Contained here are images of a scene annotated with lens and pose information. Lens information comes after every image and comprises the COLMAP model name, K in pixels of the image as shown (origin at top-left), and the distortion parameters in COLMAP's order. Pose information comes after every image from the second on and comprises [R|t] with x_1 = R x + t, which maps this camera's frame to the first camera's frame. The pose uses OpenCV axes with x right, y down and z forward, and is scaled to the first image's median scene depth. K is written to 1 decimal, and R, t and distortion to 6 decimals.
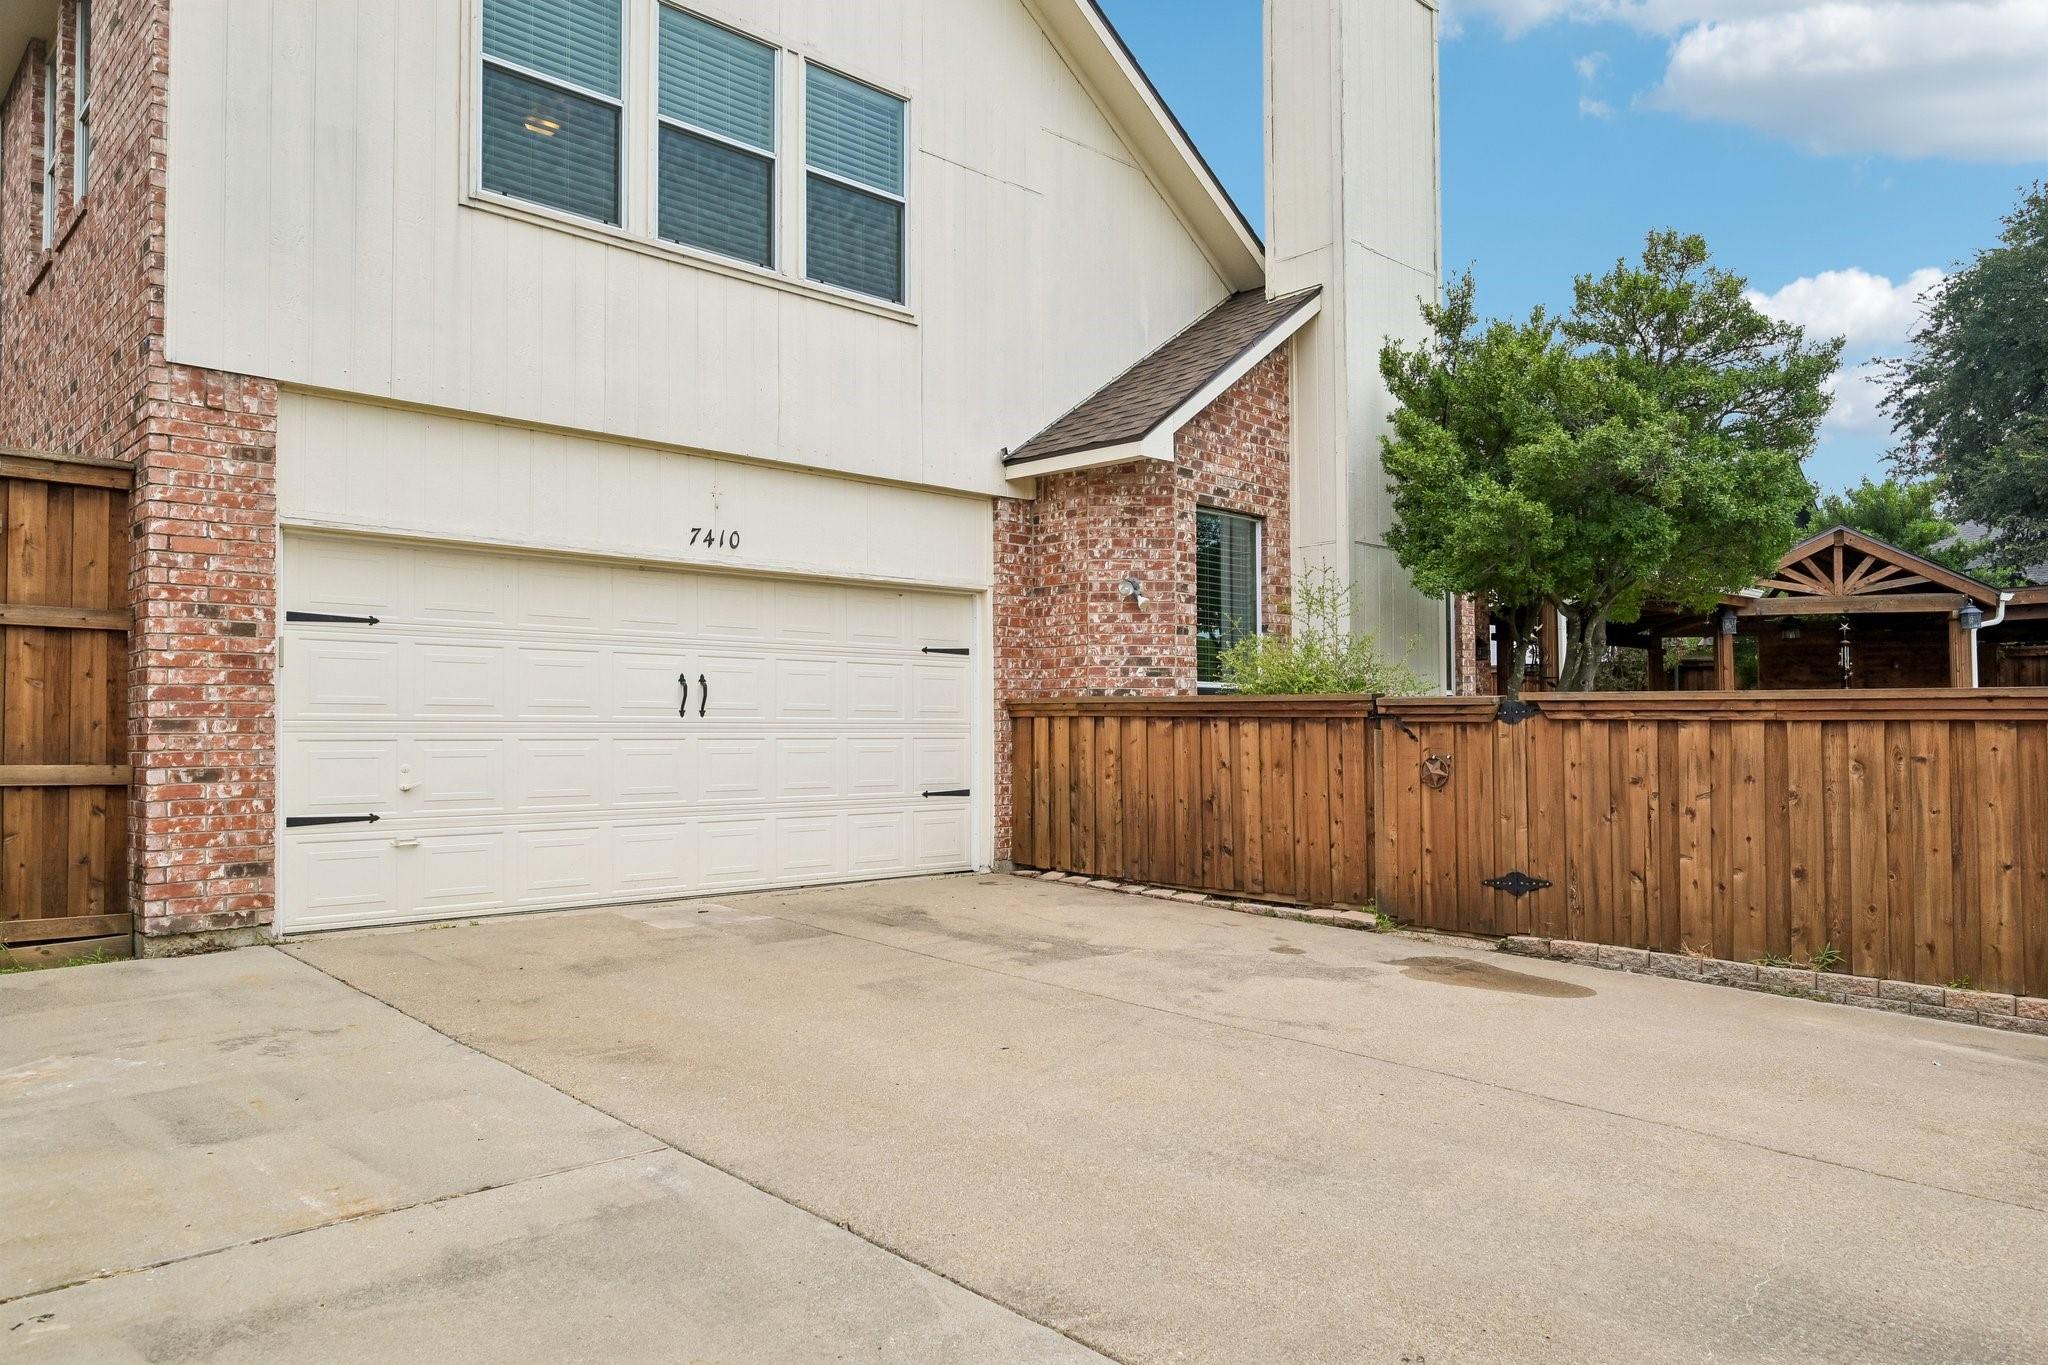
lens RADIAL K [[1341.6, 0, 1023.2], [0, 1341.6, 689.8], [0, 0, 1]] dist [-0.003967, 0.000517]
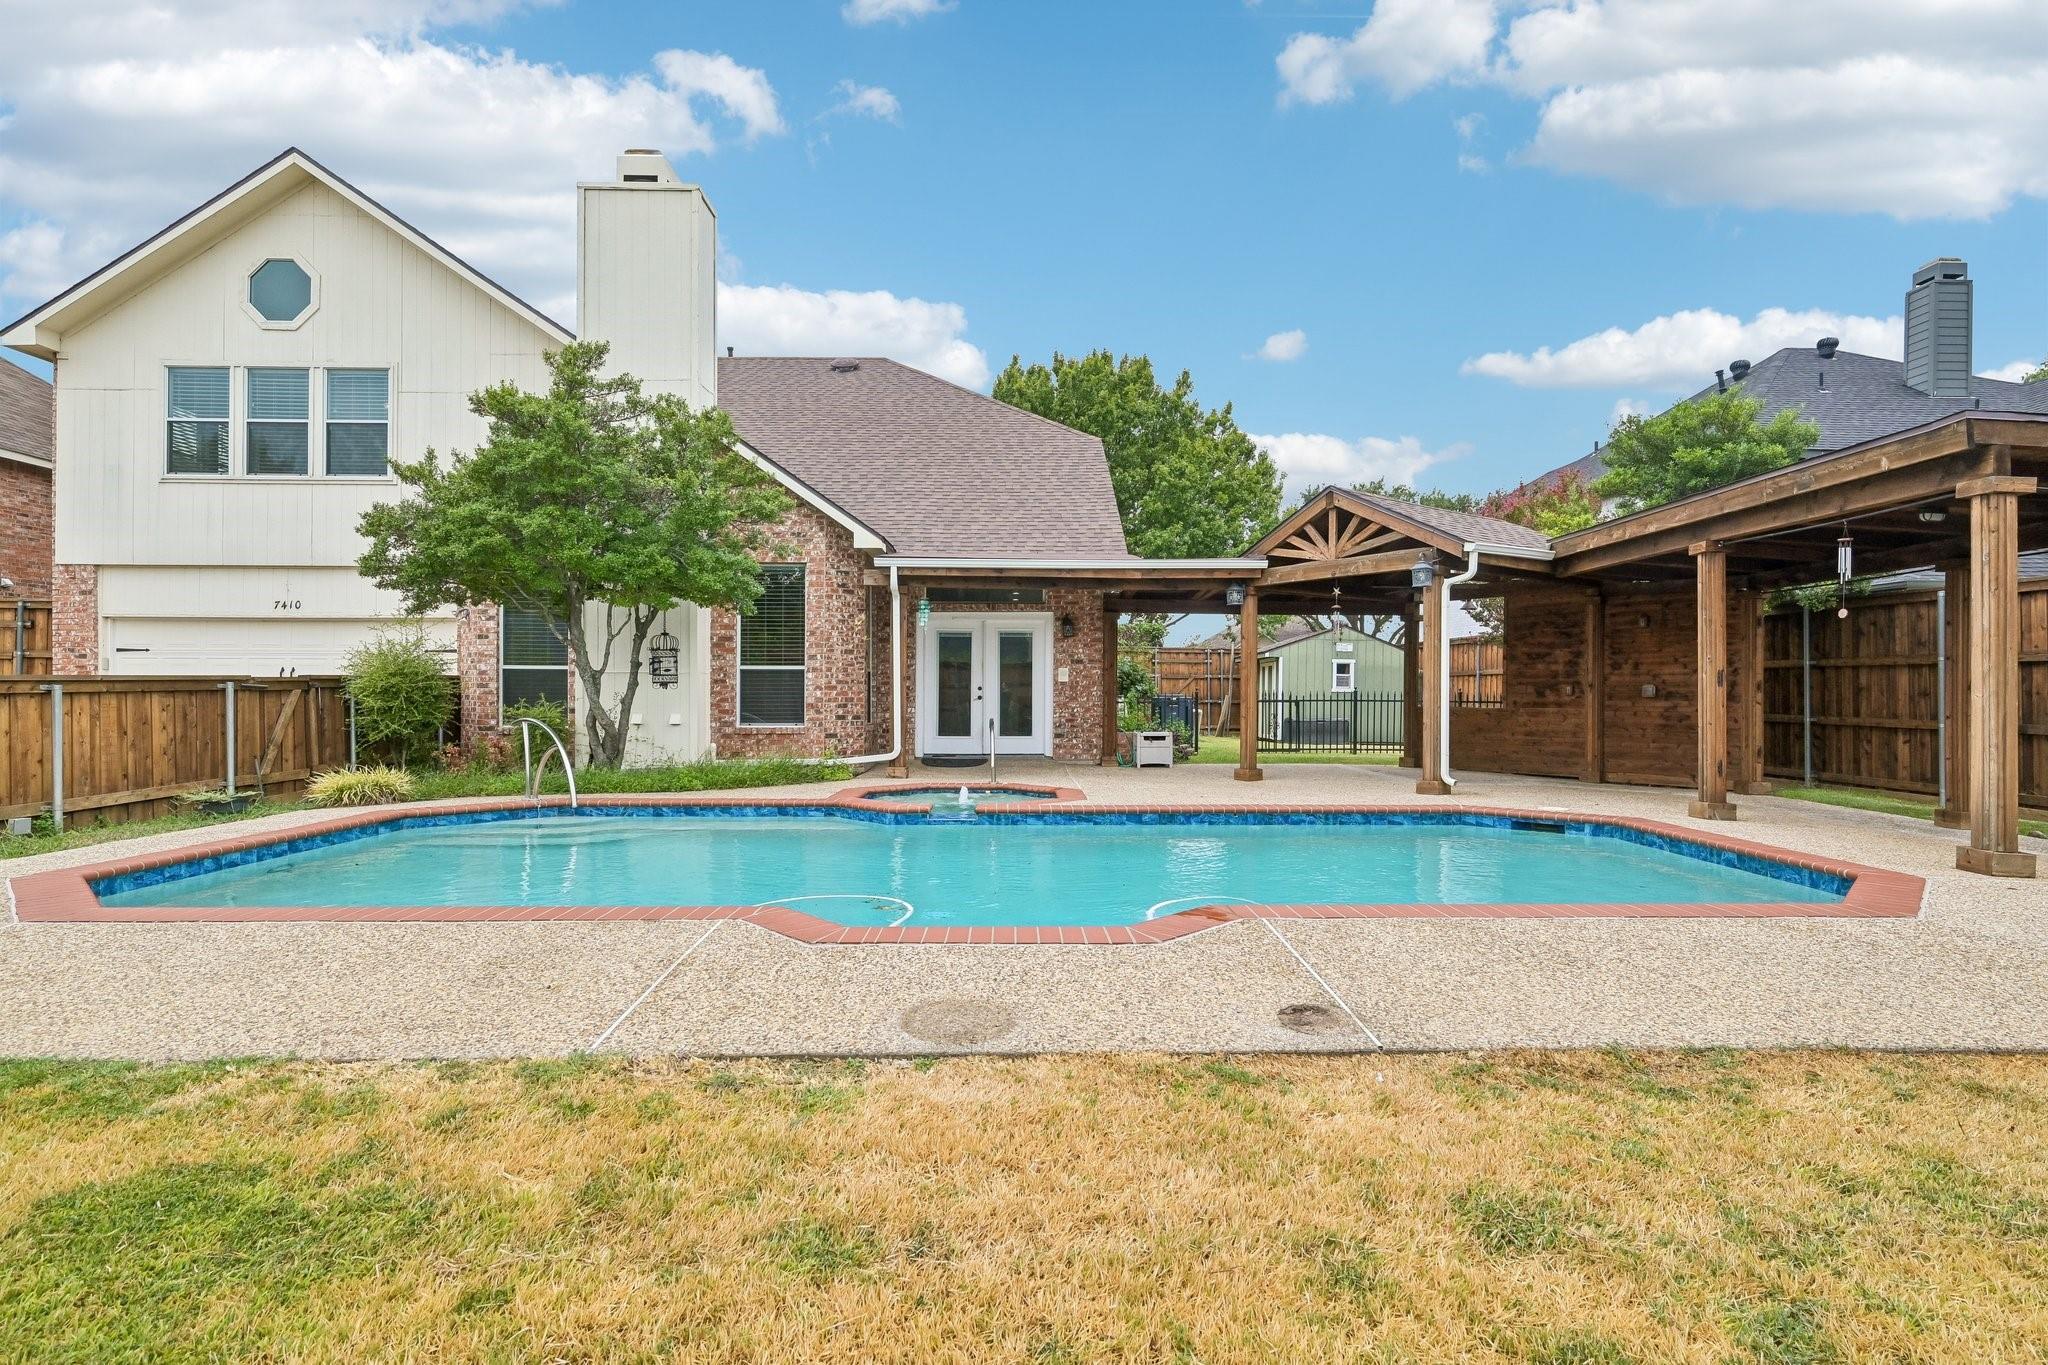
lens RADIAL K [[997.9, 0, 1026.9], [0, 997.9, 689.0], [0, 0, 1]] dist [-0.002944, -0.000106]
pose [[0.743020, 0.004983, -0.669251, 1.163809], [0.016318, 0.999540, 0.025558, 0.001427], [0.669071, -0.029911, 0.742597, 0.396872]]
